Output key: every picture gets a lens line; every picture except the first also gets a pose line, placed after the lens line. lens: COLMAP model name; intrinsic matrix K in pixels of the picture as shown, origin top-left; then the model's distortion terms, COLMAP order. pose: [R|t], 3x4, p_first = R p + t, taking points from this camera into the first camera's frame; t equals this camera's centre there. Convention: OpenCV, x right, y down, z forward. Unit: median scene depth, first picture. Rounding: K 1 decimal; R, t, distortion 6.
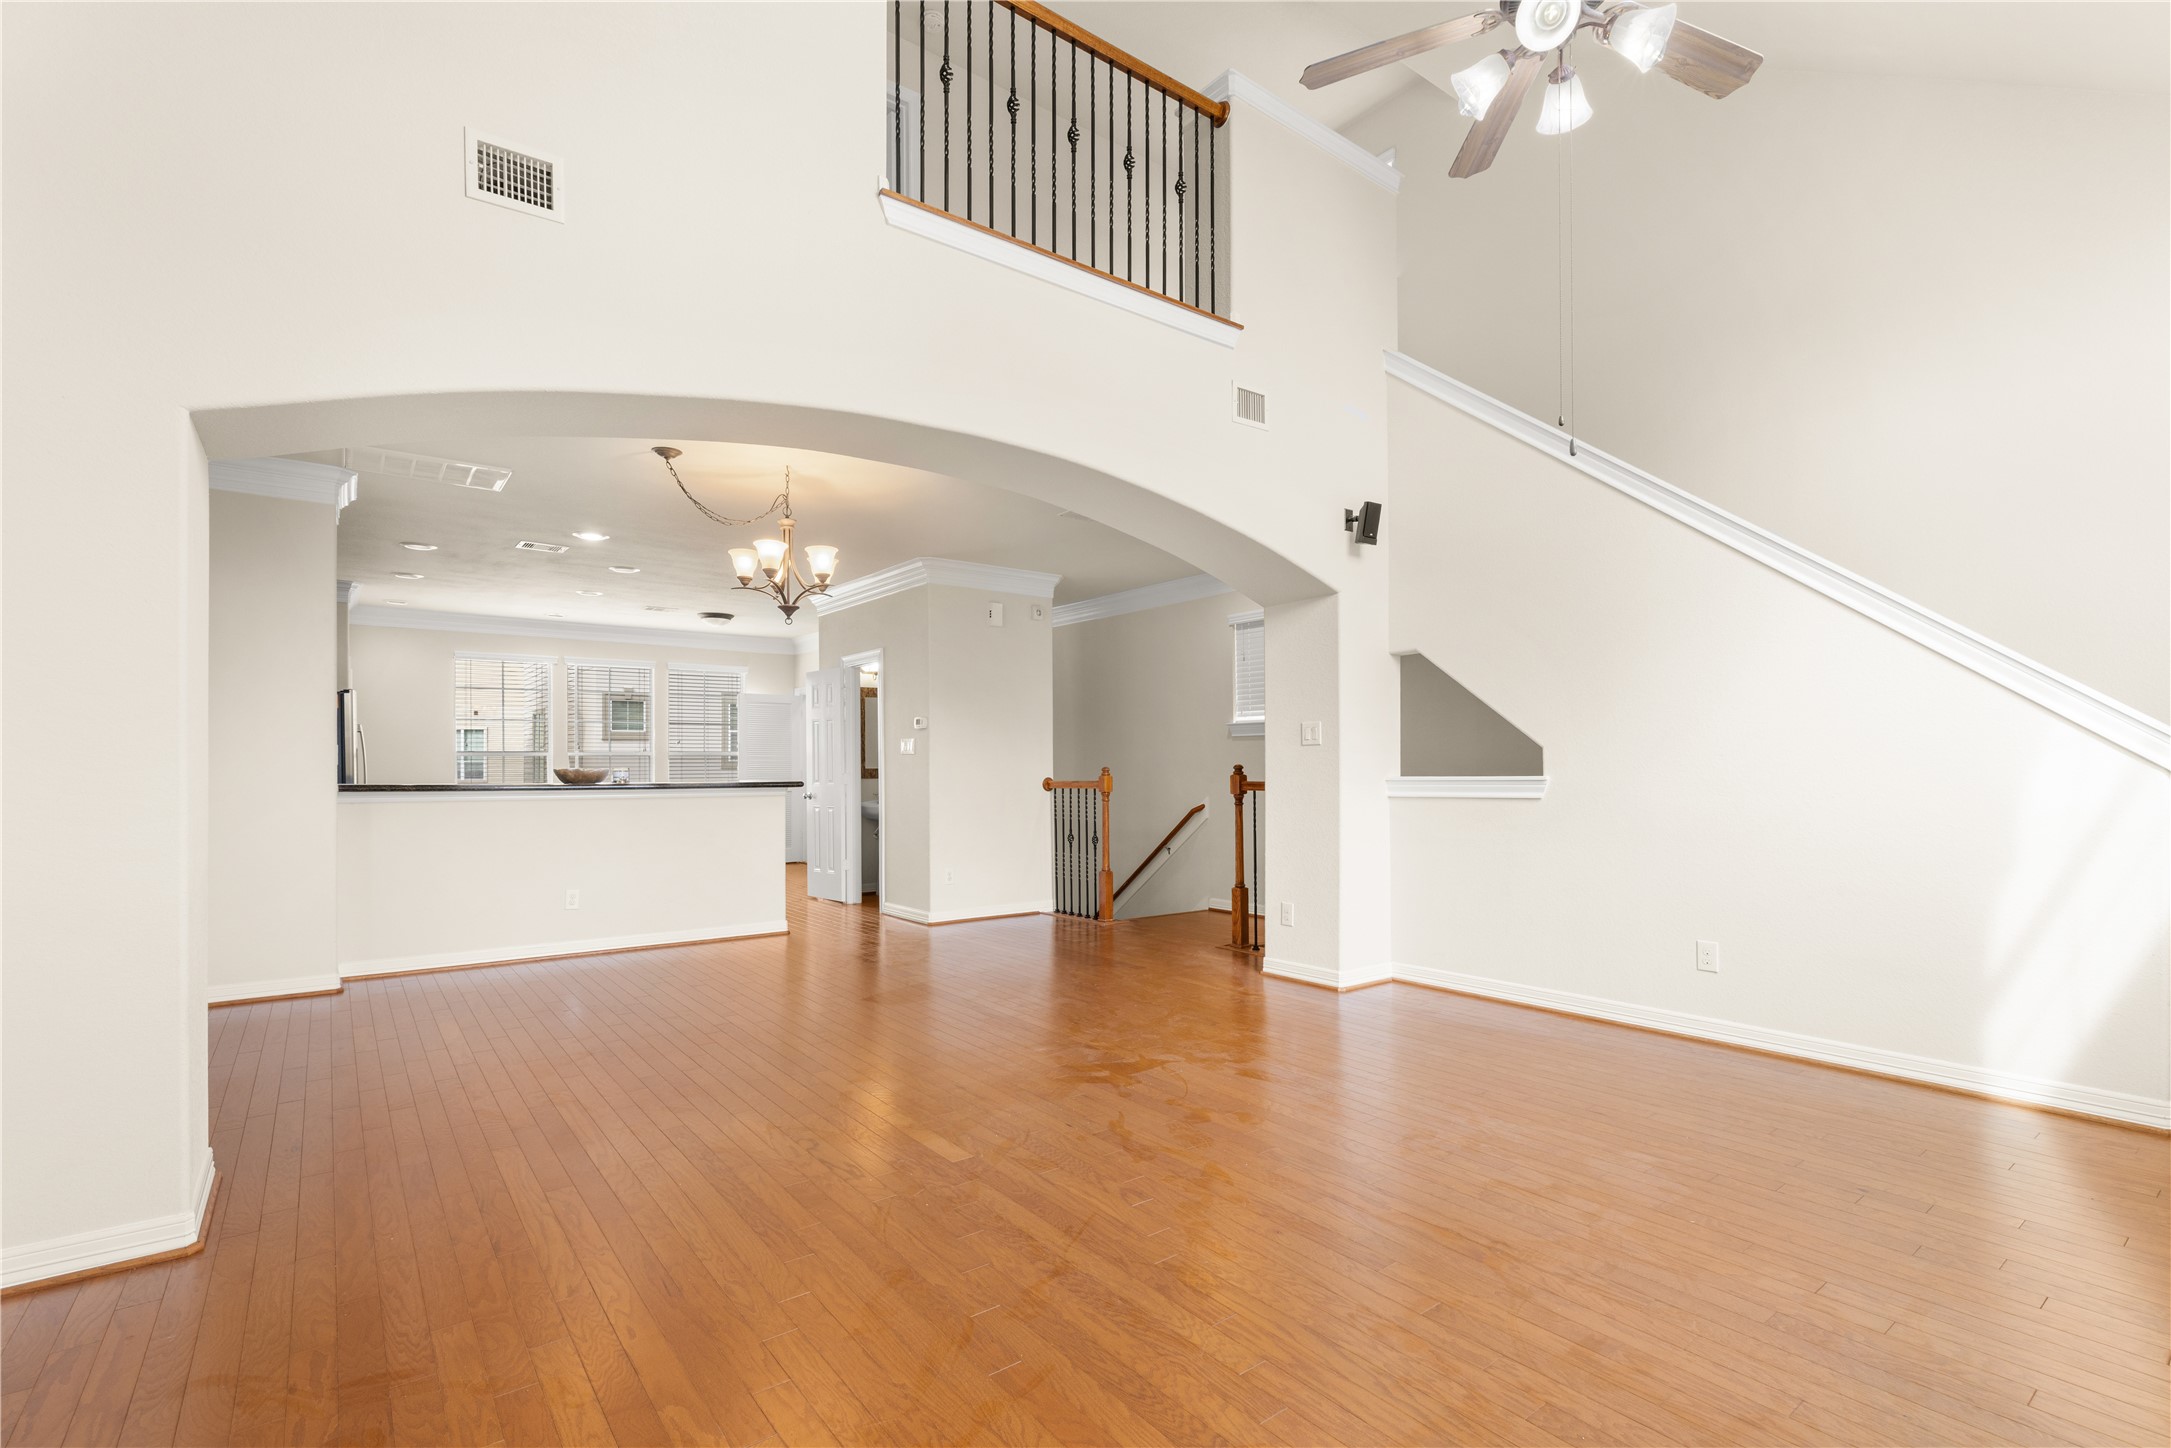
lens RADIAL K [[973.3, 0, 1080.9], [0, 973.3, 745.4], [0, 0, 1]] dist [0.001357, 0.000098]
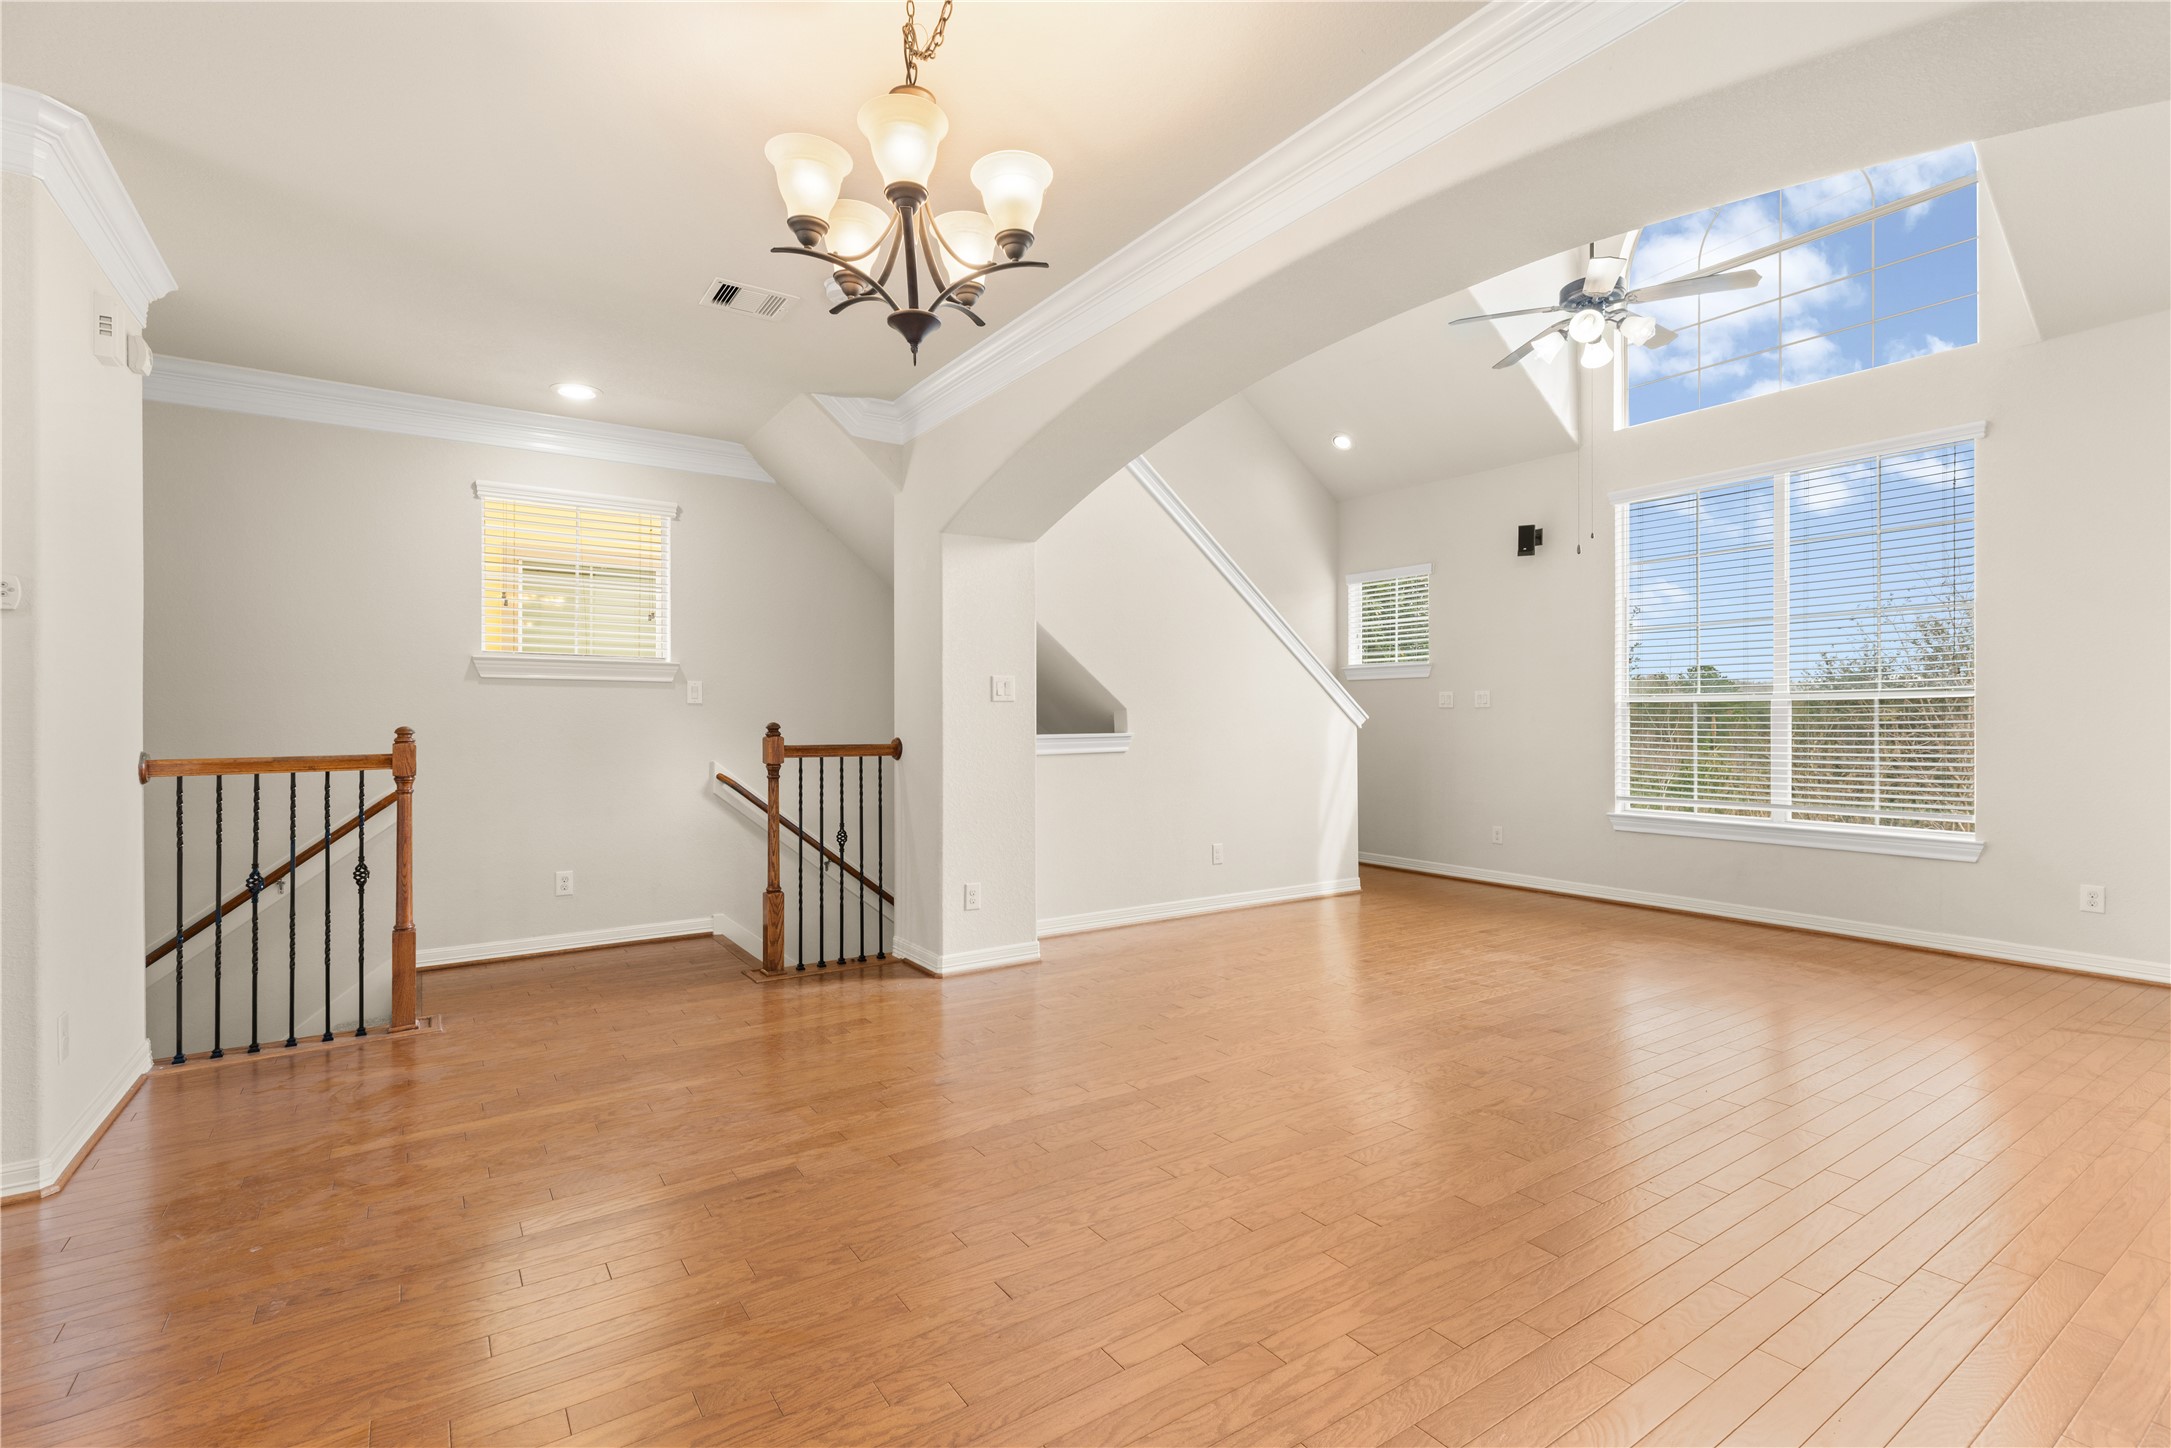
lens RADIAL K [[980.2, 0, 1083.0], [0, 980.2, 728.4], [0, 0, 1]] dist [0.004148, 0.000261]
pose [[0.067834, -0.001324, 0.997696, -0.667238], [-0.017835, 0.999838, 0.002539, 0.021390], [-0.997537, -0.017966, 0.067800, 0.865597]]
